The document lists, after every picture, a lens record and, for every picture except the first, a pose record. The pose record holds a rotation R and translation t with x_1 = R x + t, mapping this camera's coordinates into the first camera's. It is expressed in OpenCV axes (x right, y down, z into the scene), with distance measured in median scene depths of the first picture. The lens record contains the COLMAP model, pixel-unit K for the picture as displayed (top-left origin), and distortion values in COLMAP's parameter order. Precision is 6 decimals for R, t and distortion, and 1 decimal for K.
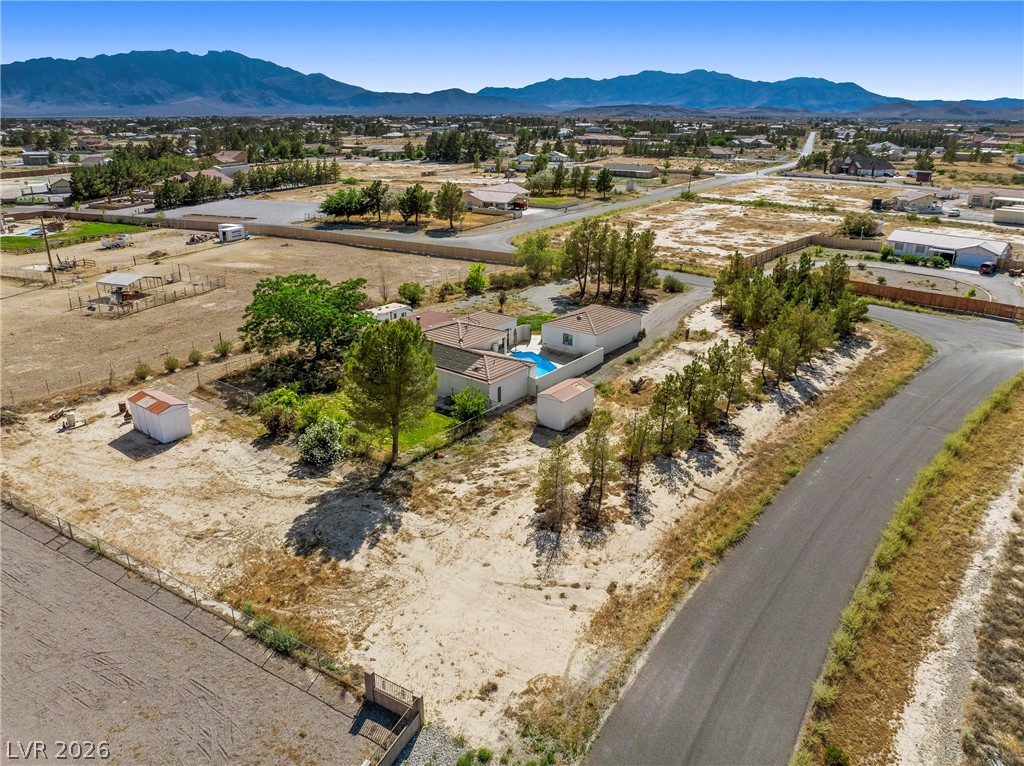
lens RADIAL K [[720.7, 0, 512.0], [0, 720.7, 383.0], [0, 0, 1]] dist [-0.040884, 0.000254]
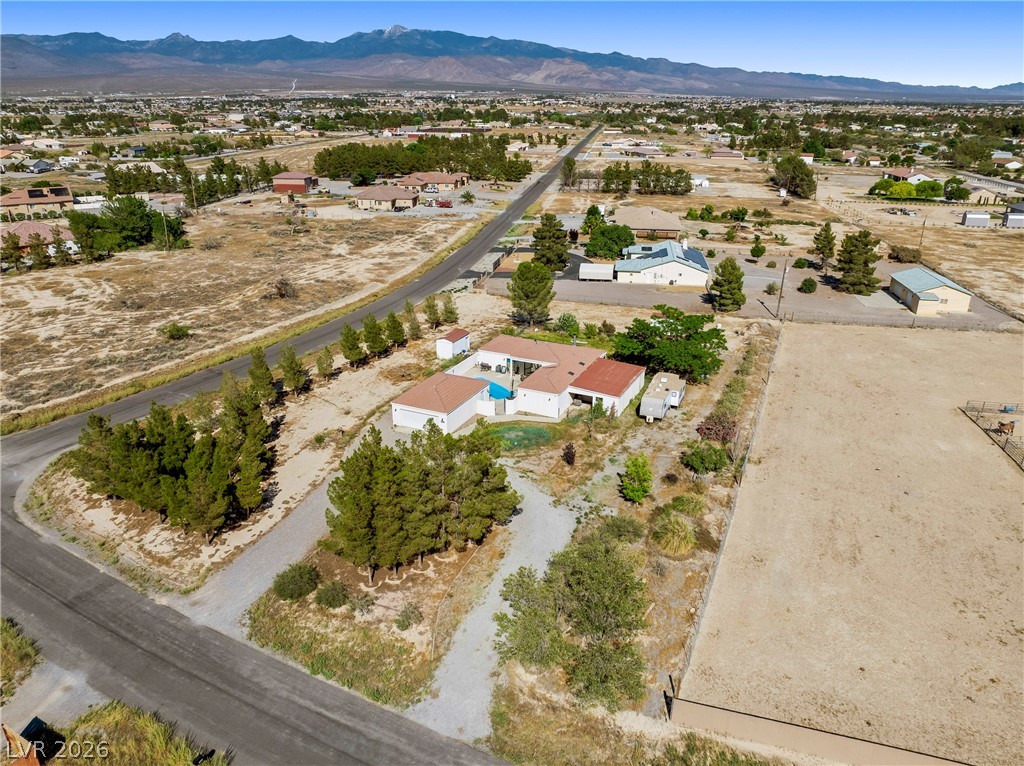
lens RADIAL K [[717.4, 0, 514.6], [0, 717.4, 380.5], [0, 0, 1]] dist [-0.037178, -0.000604]
pose [[-0.972587, 0.078076, -0.219038, 0.336051], [-0.090137, 0.741724, 0.664621, -1.118744], [0.214357, 0.666145, -0.714354, 2.498516]]
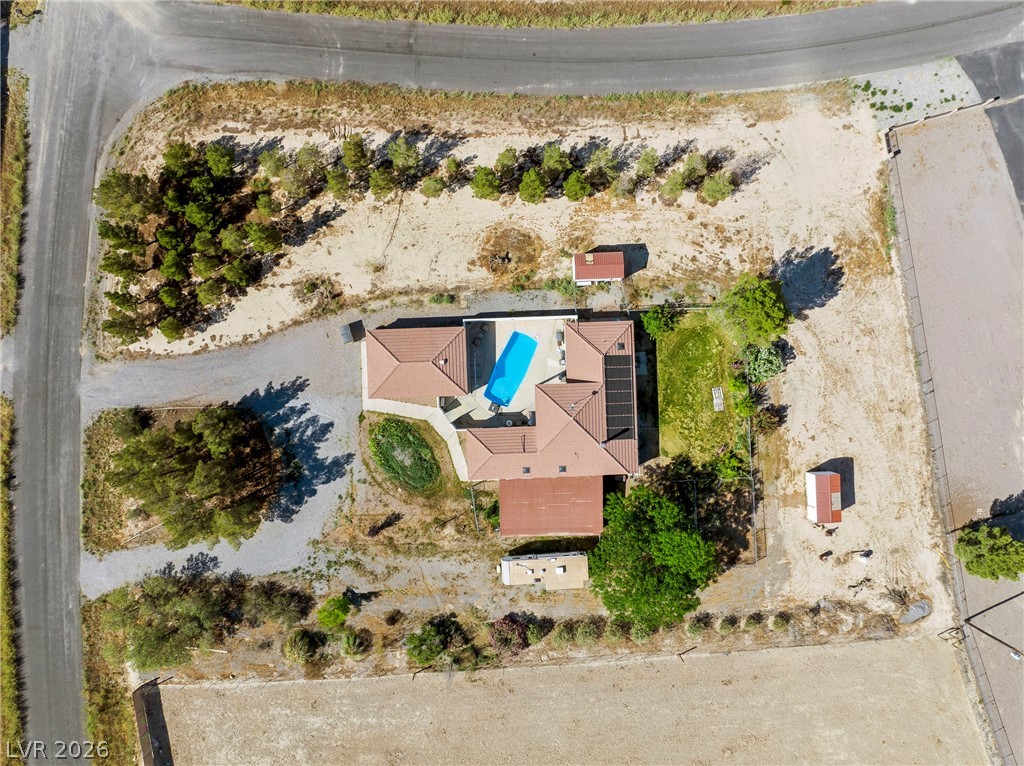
lens RADIAL K [[717.4, 0, 514.6], [0, 717.4, 380.5], [0, 0, 1]] dist [-0.037178, -0.000604]
pose [[-0.646453, -0.762923, -0.006851, 0.031352], [0.260632, -0.229266, 0.937821, -1.322208], [-0.717056, 0.604472, 0.347052, 0.884251]]
